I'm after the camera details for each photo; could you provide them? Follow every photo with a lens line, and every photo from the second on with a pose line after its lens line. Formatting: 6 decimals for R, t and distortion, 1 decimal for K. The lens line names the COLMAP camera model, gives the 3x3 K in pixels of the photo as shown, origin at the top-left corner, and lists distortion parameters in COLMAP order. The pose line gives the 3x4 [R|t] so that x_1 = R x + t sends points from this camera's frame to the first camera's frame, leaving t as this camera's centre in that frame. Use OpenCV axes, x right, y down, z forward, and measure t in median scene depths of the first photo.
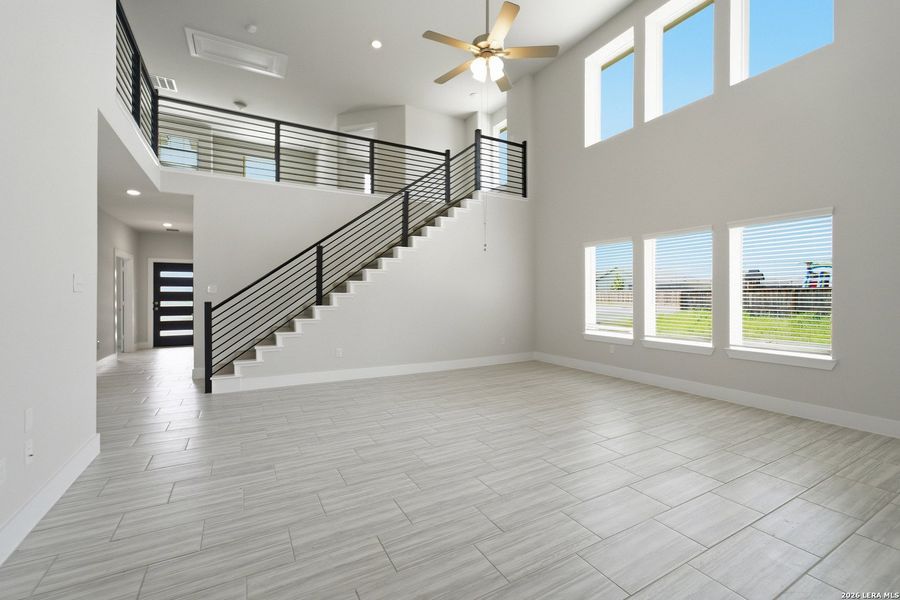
lens RADIAL K [[380.3, 0, 447.4], [0, 380.3, 292.6], [0, 0, 1]] dist [-0.018557, 0.000435]
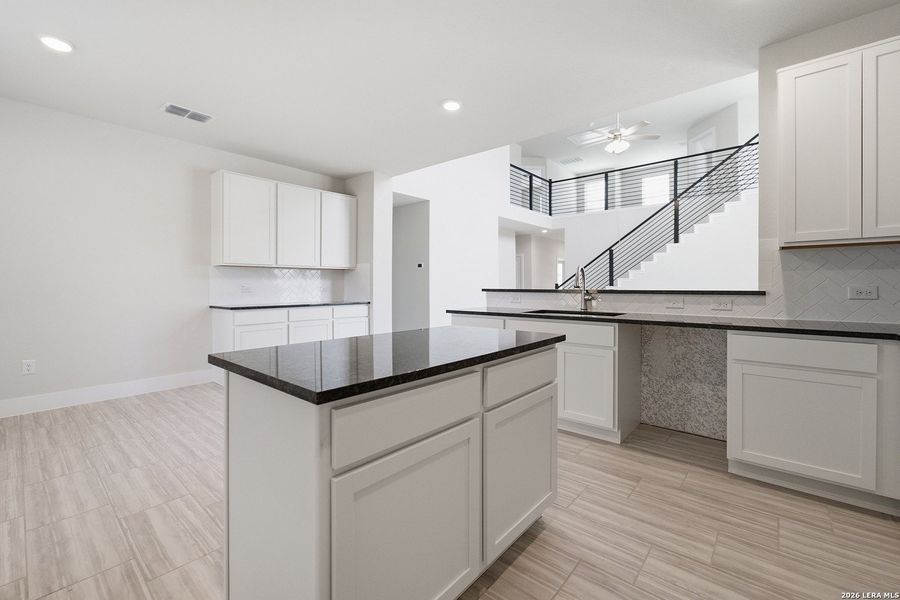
lens RADIAL K [[380.3, 0, 447.4], [0, 380.3, 292.6], [0, 0, 1]] dist [-0.018557, 0.000435]
pose [[0.351441, 0.018381, -0.936030, 0.938079], [0.005184, 0.999754, 0.021579, 0.022513], [0.936196, -0.012436, 0.351259, -0.231340]]
